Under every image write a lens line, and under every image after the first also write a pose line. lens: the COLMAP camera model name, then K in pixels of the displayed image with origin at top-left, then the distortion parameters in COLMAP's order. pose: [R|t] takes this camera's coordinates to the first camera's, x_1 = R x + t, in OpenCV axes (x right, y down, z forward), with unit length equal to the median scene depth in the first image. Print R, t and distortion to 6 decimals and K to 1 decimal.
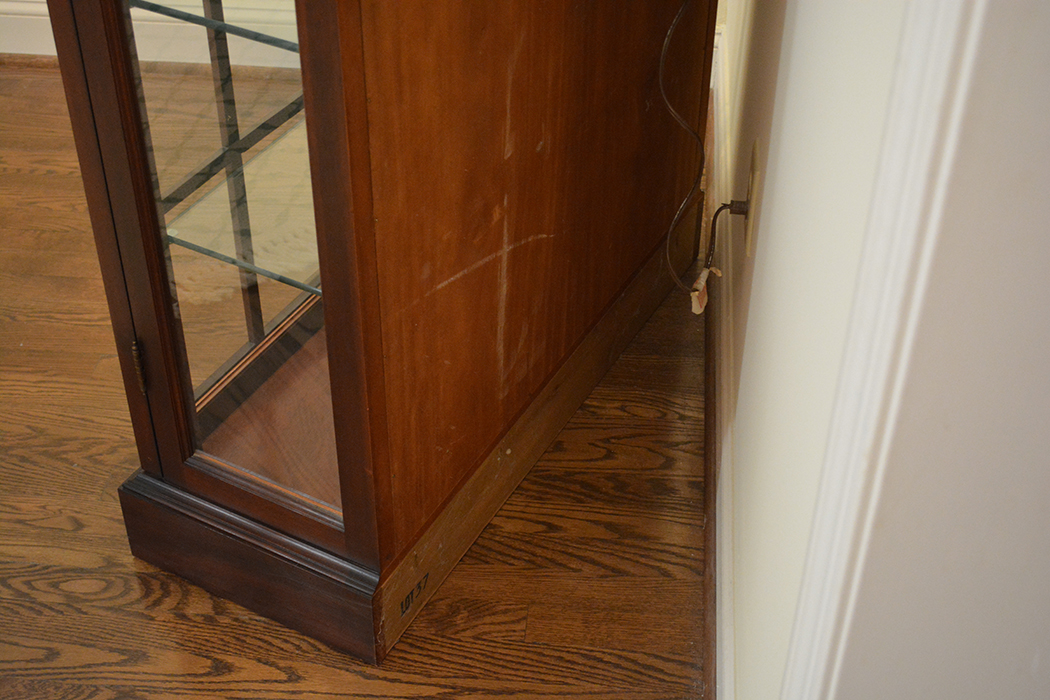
lens RADIAL K [[1543.5, 0, 525.0], [0, 1543.5, 350.0], [0, 0, 1]] dist [-0.001307, -0.042569]
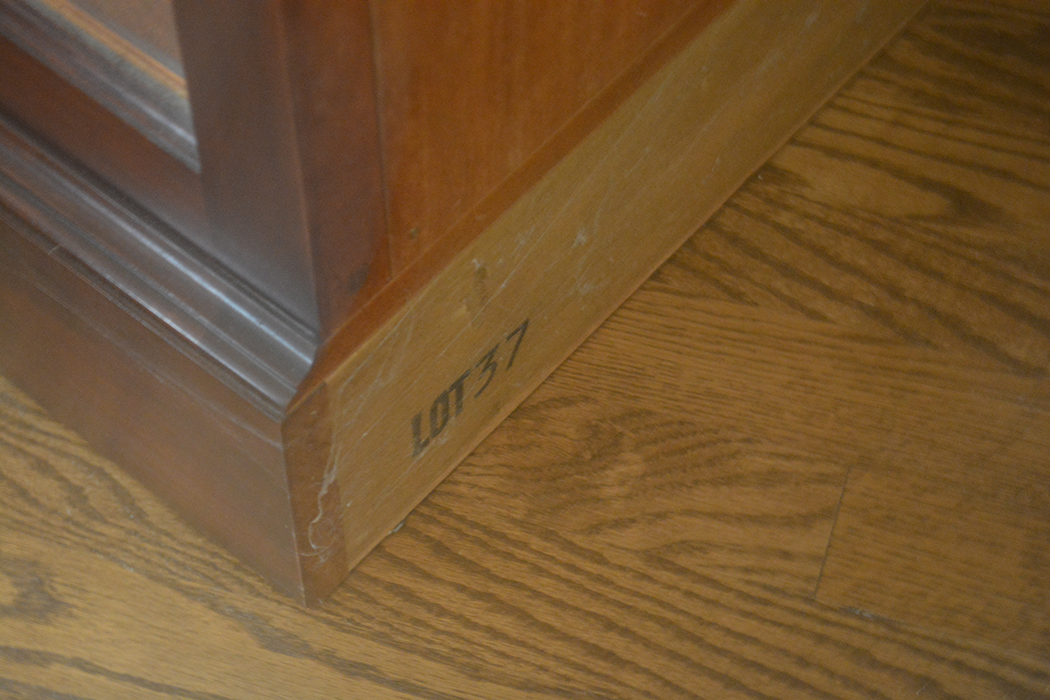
lens RADIAL K [[2364.1, 0, 525.0], [0, 2364.1, 350.0], [0, 0, 1]] dist [0.042391, 0.288080]
pose [[0.978810, 0.159057, -0.128965, -0.003791], [-0.120373, 0.956428, 0.266000, 0.029047], [0.165655, -0.244840, 0.955307, 0.565326]]
